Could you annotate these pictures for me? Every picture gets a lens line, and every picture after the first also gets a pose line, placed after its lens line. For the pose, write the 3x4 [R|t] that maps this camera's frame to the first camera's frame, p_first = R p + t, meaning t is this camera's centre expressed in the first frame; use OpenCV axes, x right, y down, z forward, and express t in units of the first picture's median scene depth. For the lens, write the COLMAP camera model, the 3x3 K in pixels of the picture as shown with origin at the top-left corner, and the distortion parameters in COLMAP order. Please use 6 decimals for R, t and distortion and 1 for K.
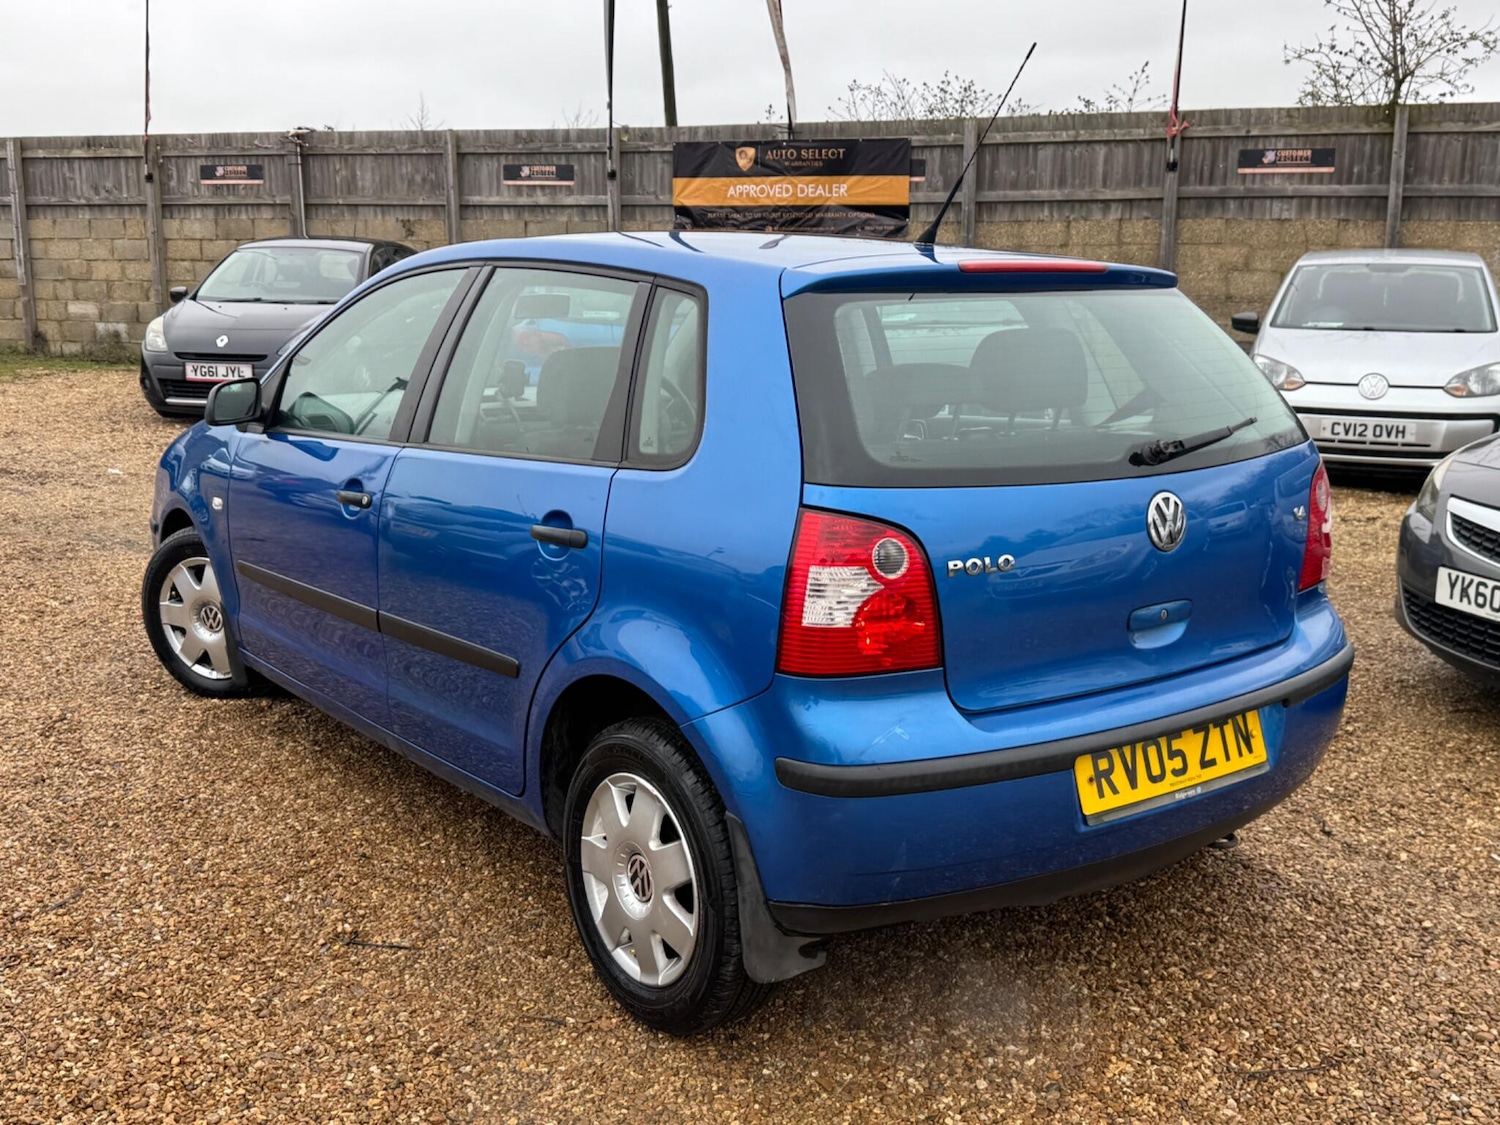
lens RADIAL K [[1521.6, 0, 738.5], [0, 1521.6, 527.4], [0, 0, 1]] dist [0.025754, 0.000000]
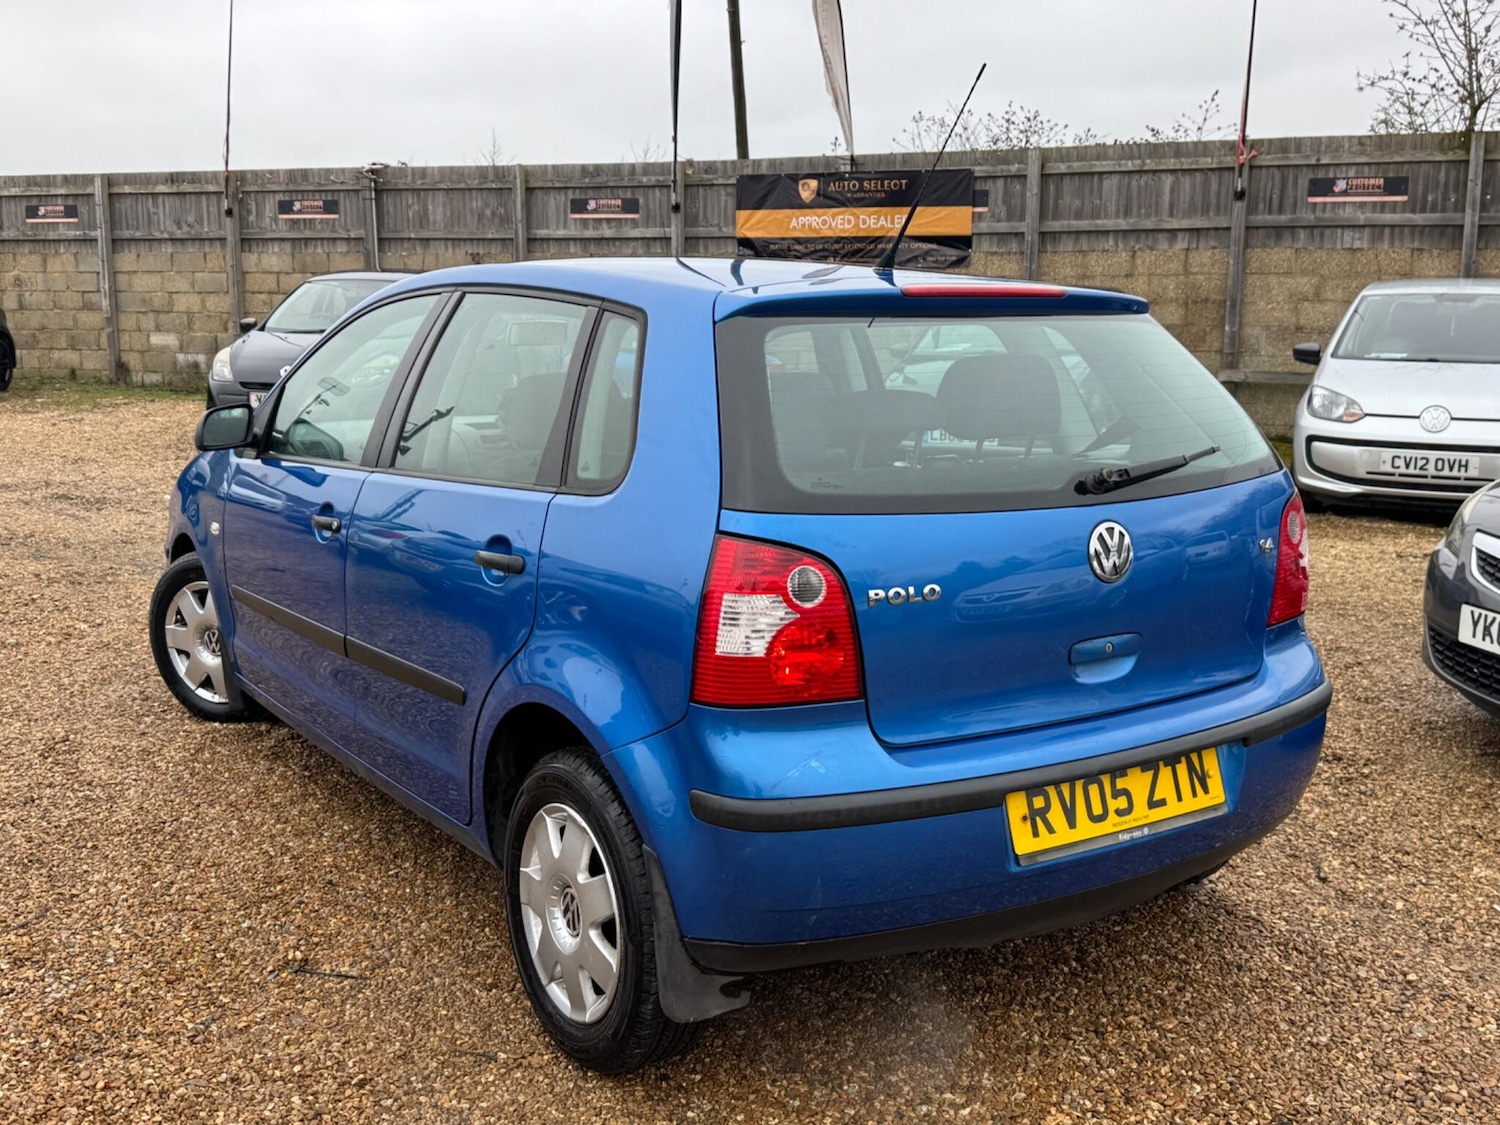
lens RADIAL K [[1521.6, 0, 743.7], [0, 1521.6, 525.0], [0, 0, 1]] dist [0.025754, 0.000000]
pose [[0.998386, 0.007460, -0.056303, 0.088800], [-0.008734, 0.999711, -0.022414, 0.002349], [0.056120, 0.022869, 0.998162, 0.017743]]
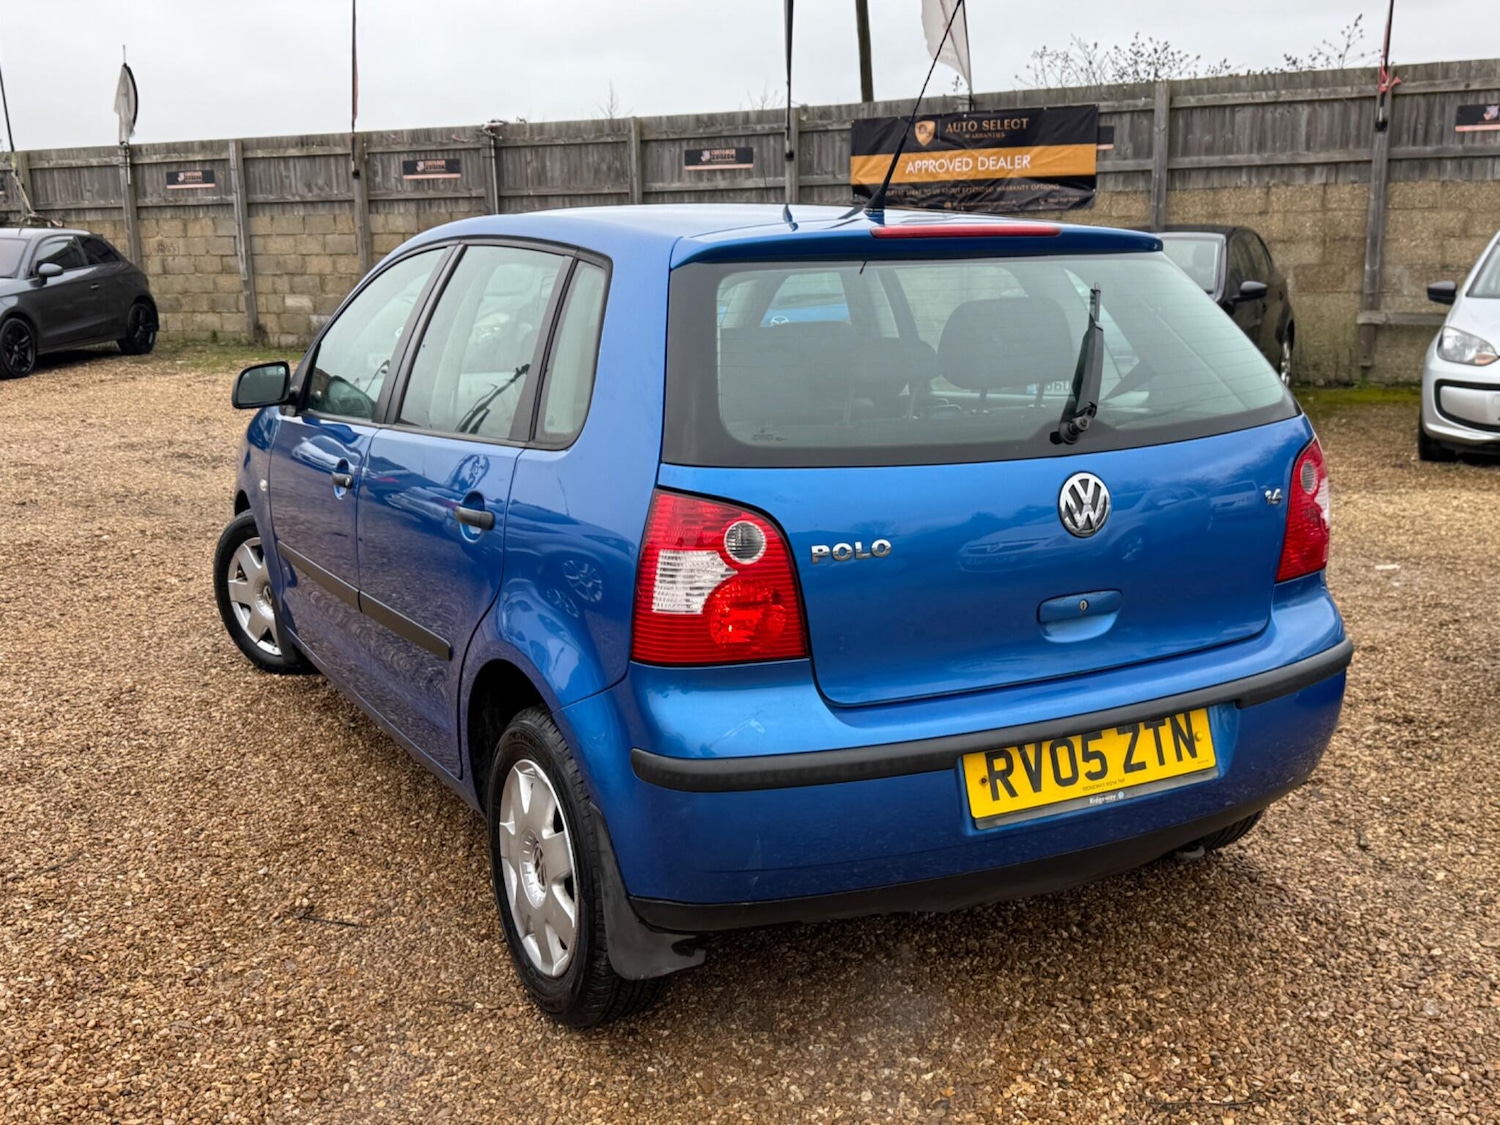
lens RADIAL K [[1521.6, 0, 739.3], [0, 1521.6, 548.6], [0, 0, 1]] dist [0.025754, 0.000000]
pose [[0.987409, 0.008415, -0.157967, 0.191610], [-0.004682, 0.999701, 0.023985, 0.001426], [0.158122, -0.022944, 0.987153, 0.049623]]
